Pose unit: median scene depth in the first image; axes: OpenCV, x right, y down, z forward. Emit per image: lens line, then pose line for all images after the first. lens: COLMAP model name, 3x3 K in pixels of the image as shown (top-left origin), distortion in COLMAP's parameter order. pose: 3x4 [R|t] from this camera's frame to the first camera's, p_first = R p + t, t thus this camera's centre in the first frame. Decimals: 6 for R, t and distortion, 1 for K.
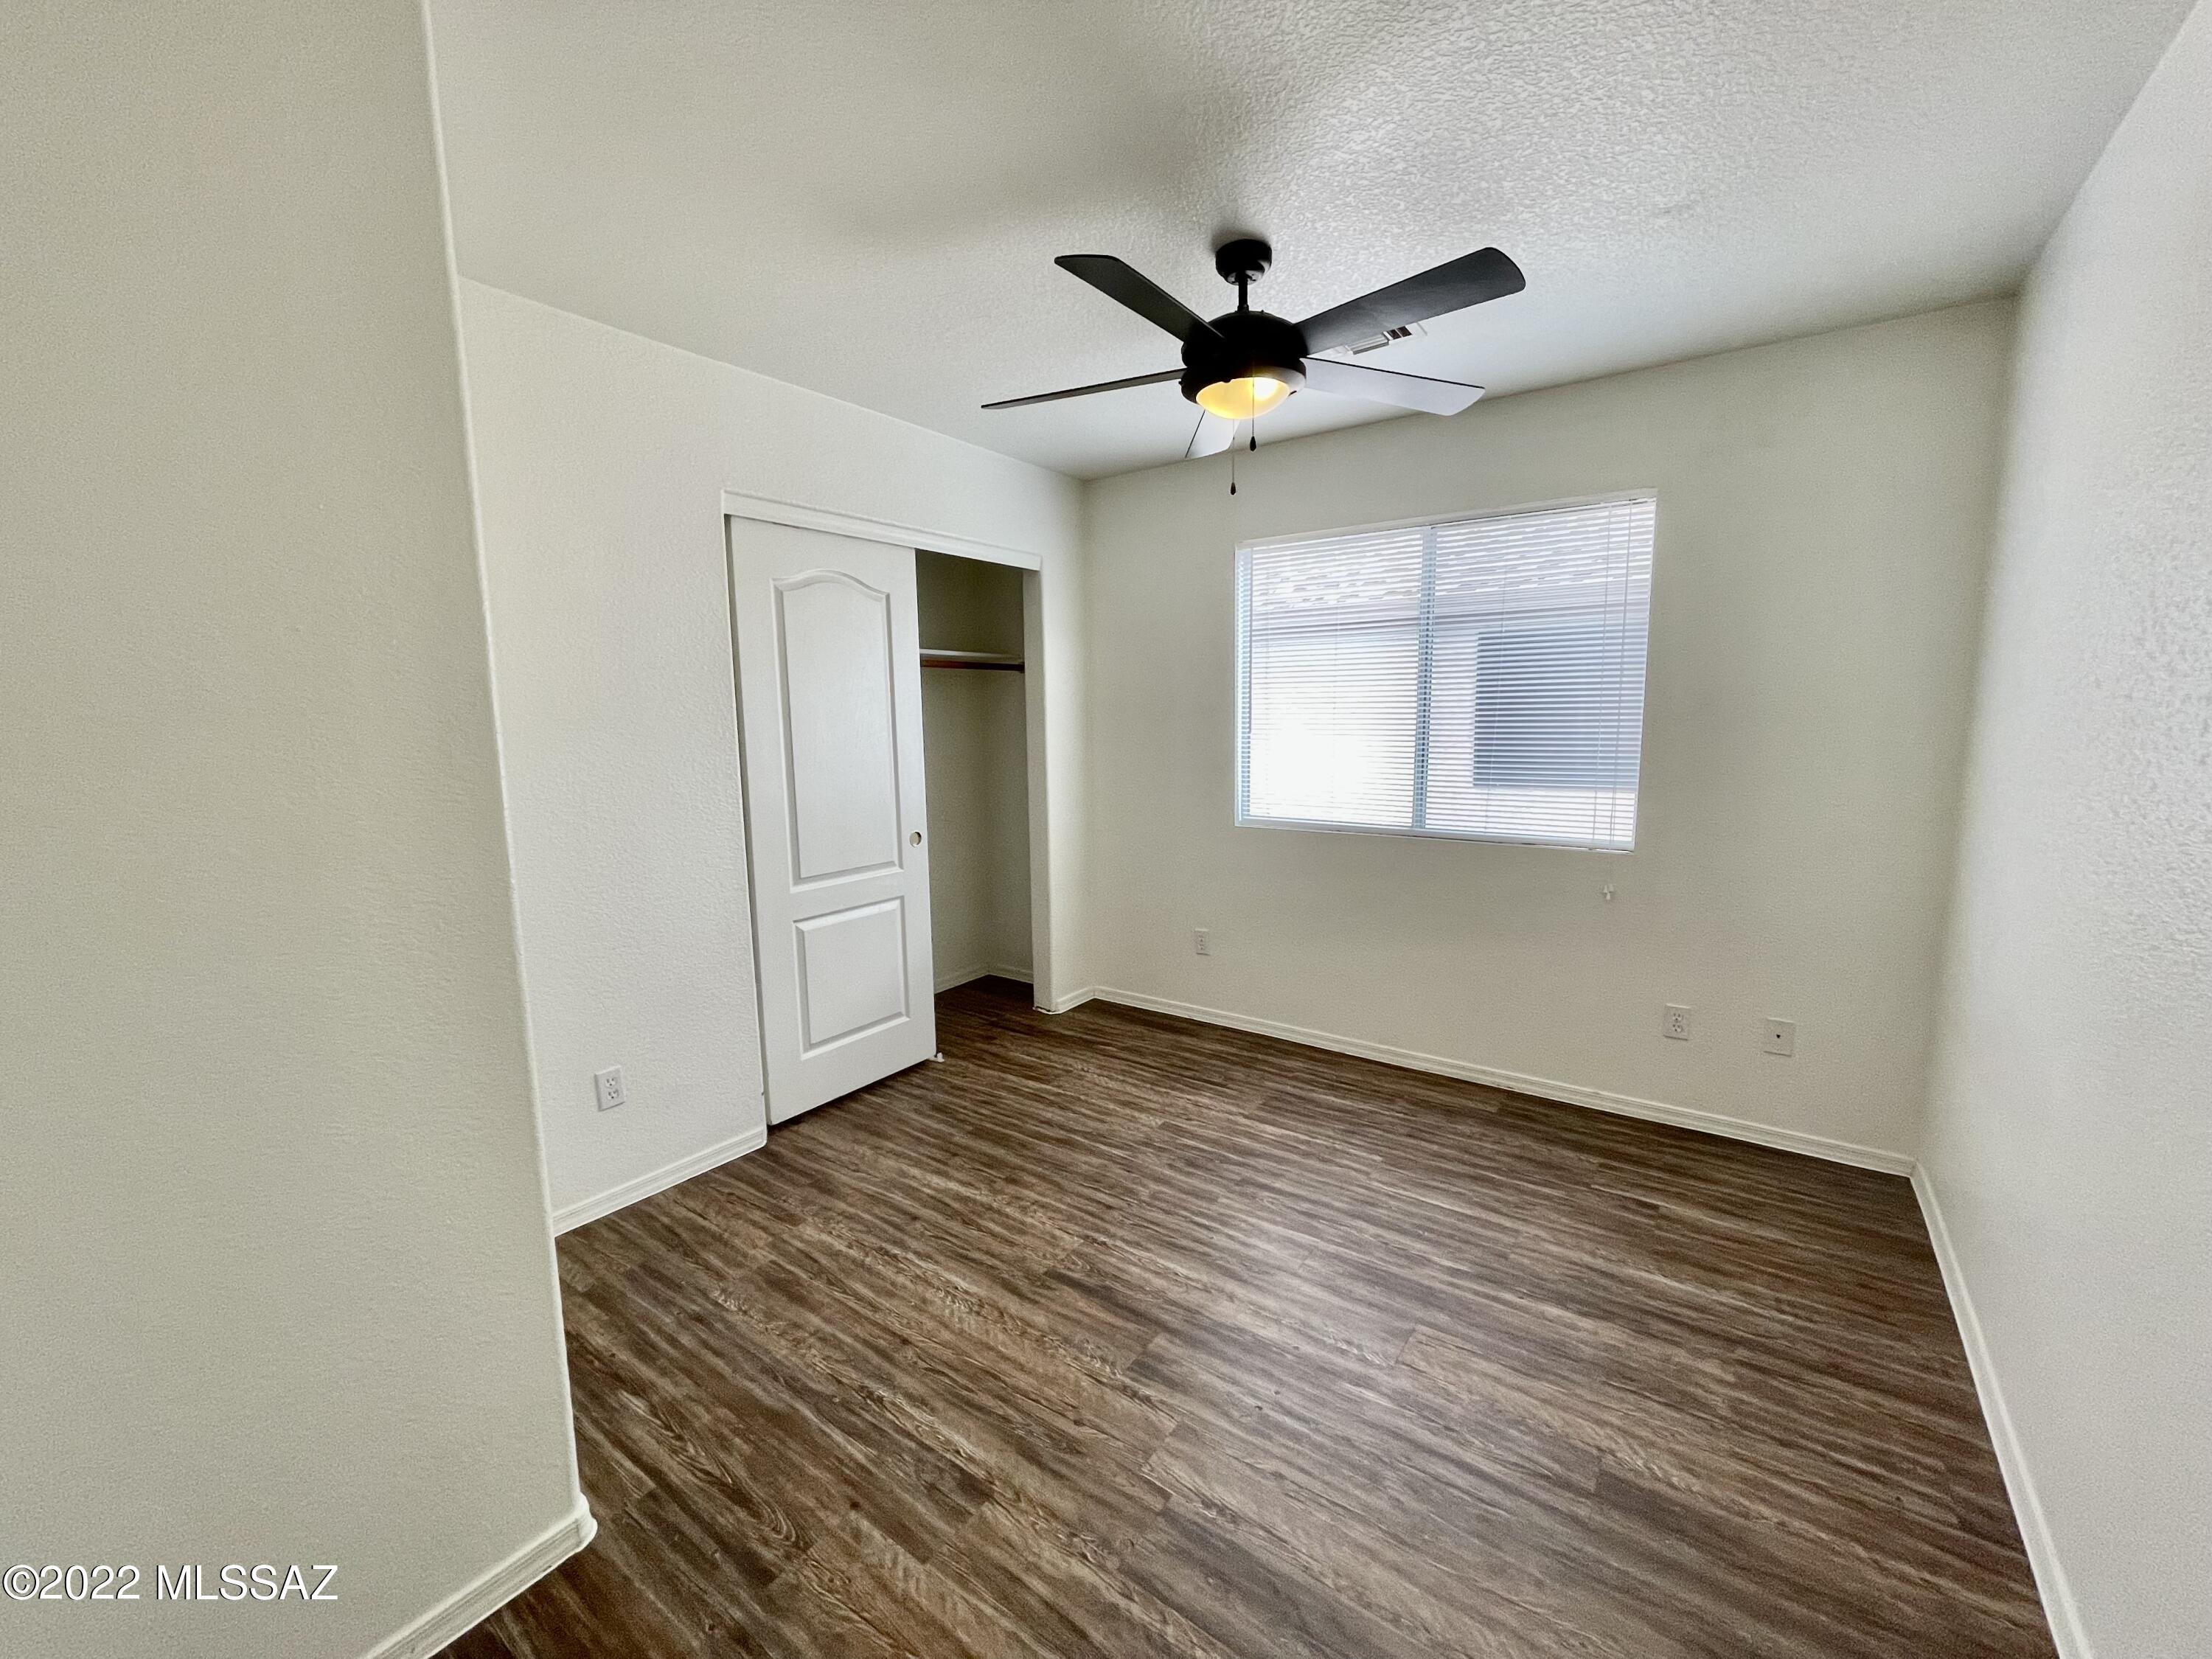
lens RADIAL K [[874.8, 0, 1110.5], [0, 874.8, 823.5], [0, 0, 1]] dist [-0.017262, 0.000195]
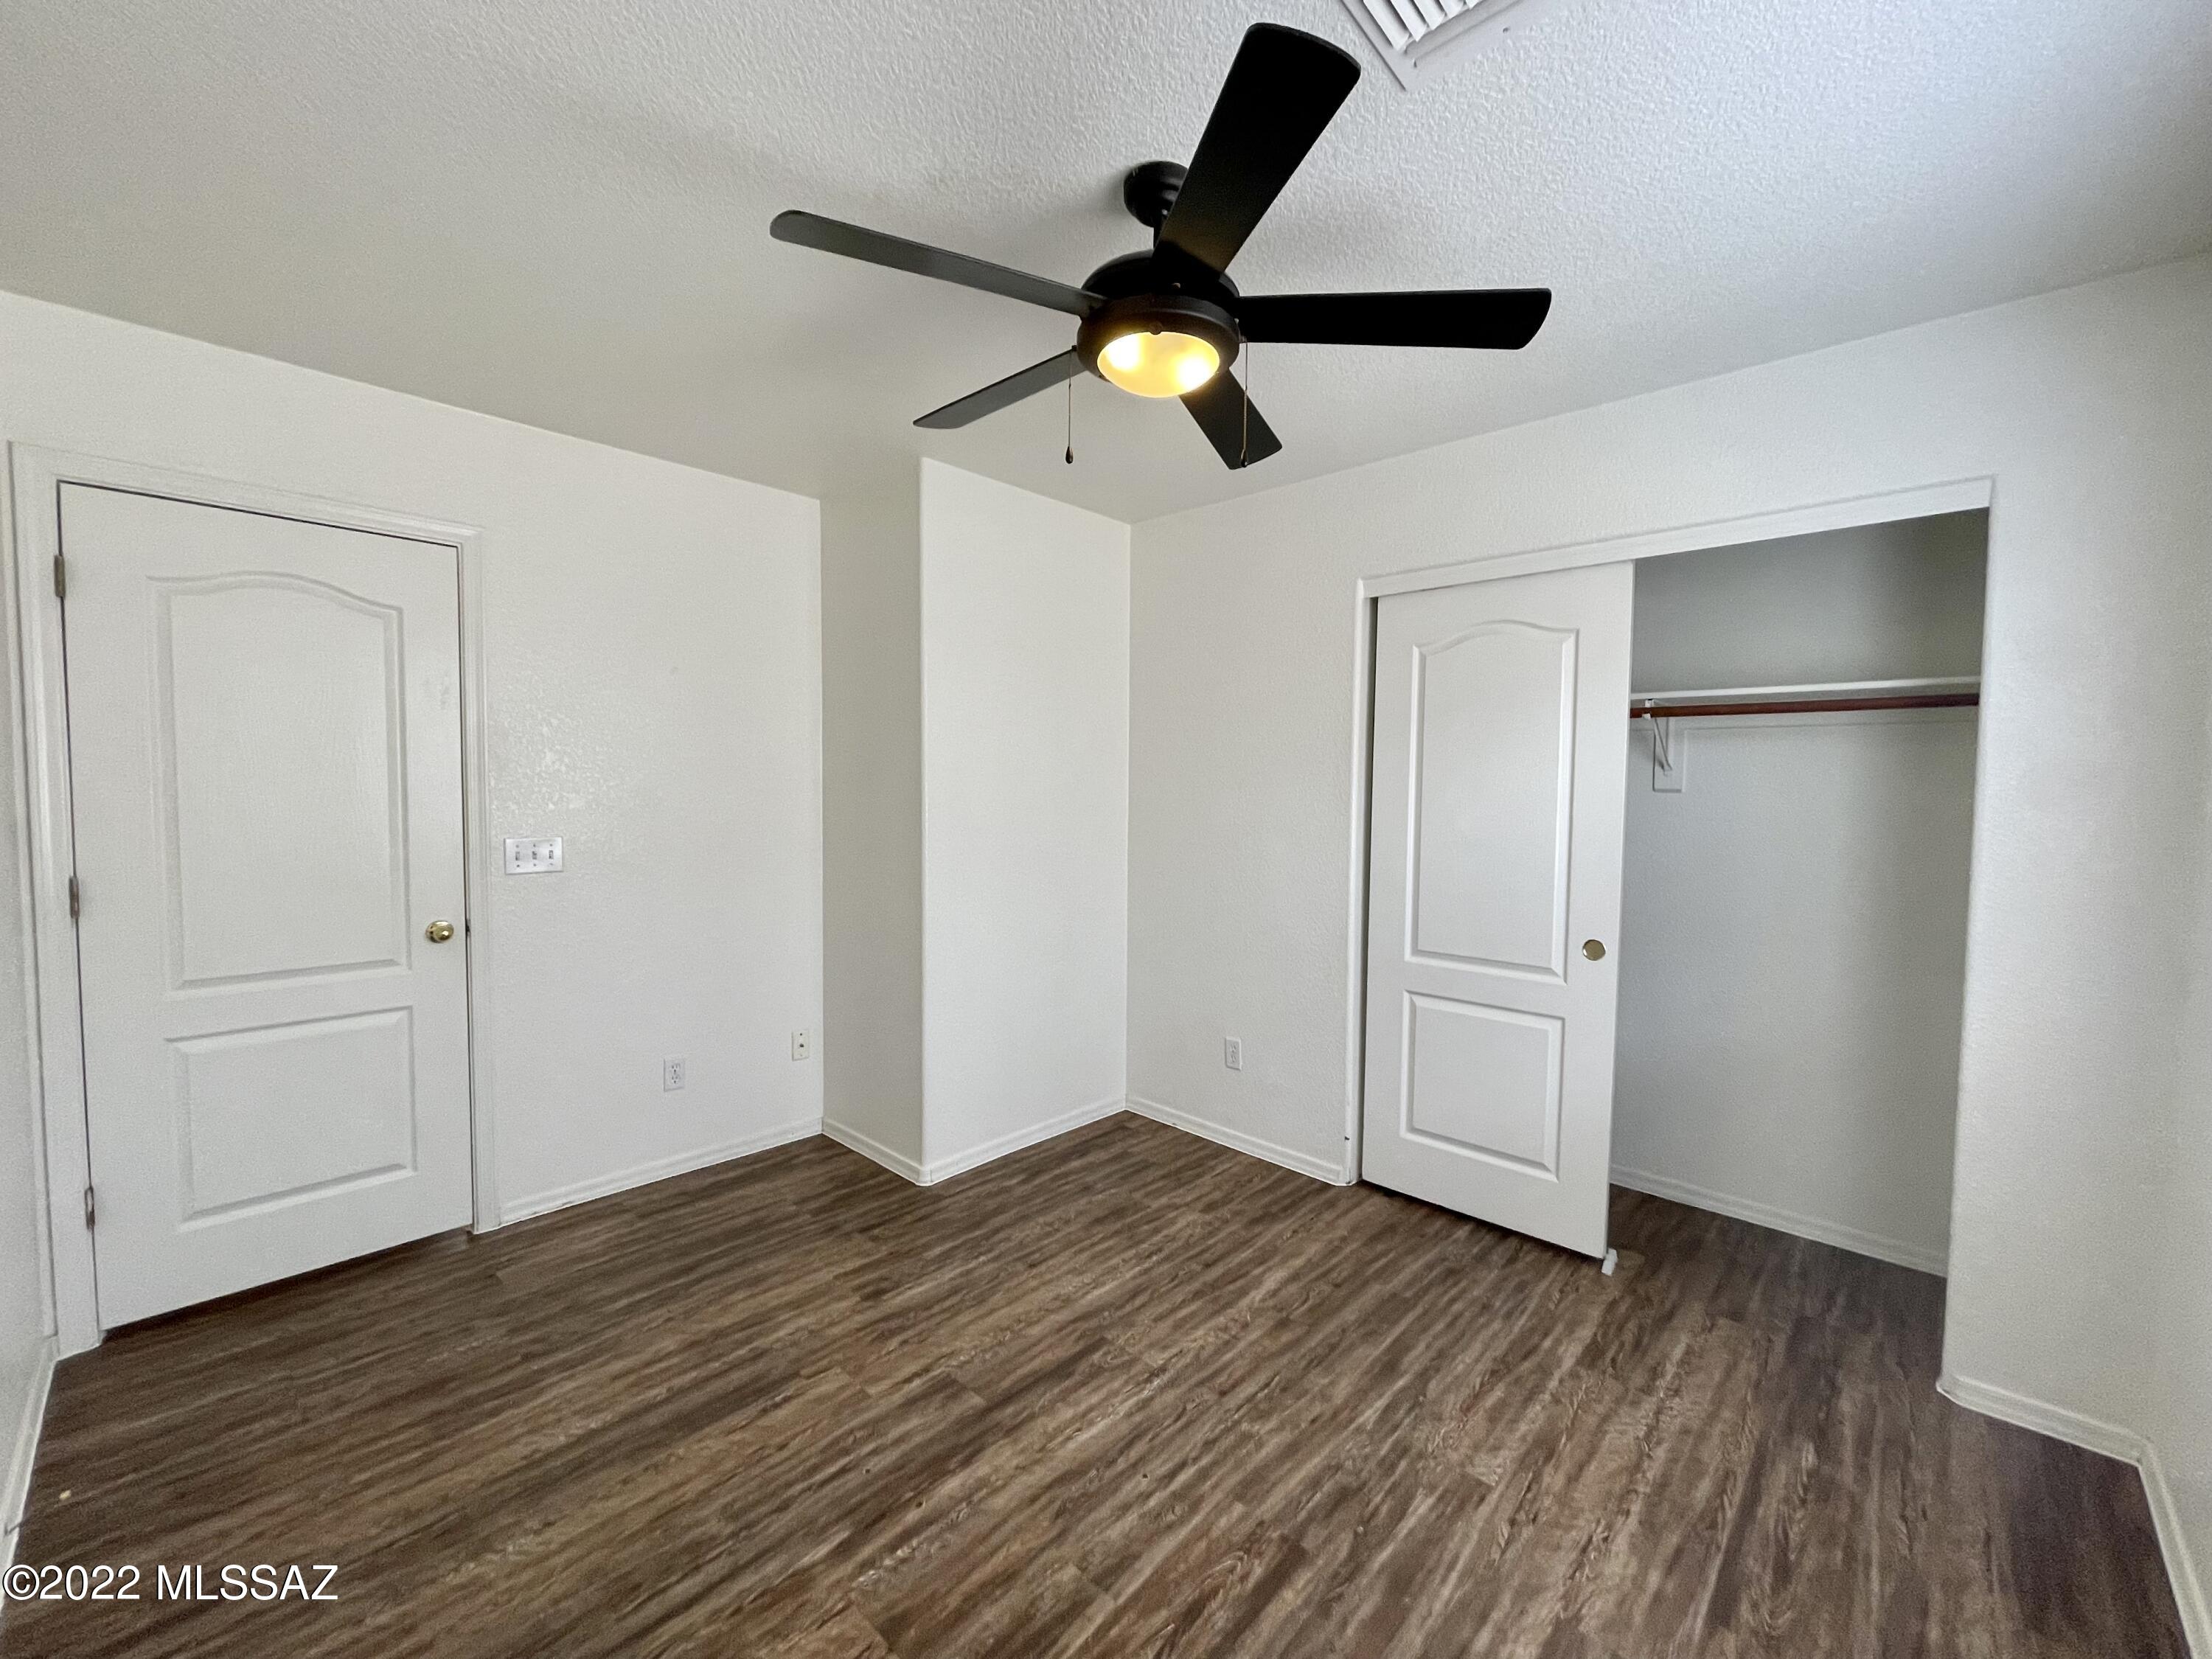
lens RADIAL K [[896.8, 0, 1097.6], [0, 896.8, 829.0], [0, 0, 1]] dist [-0.002058, 0.000840]
pose [[-0.130599, 0.066163, -0.989225, 0.757266], [-0.136067, 0.987133, 0.083987, -0.117831], [0.982054, 0.145570, -0.119916, 0.871478]]
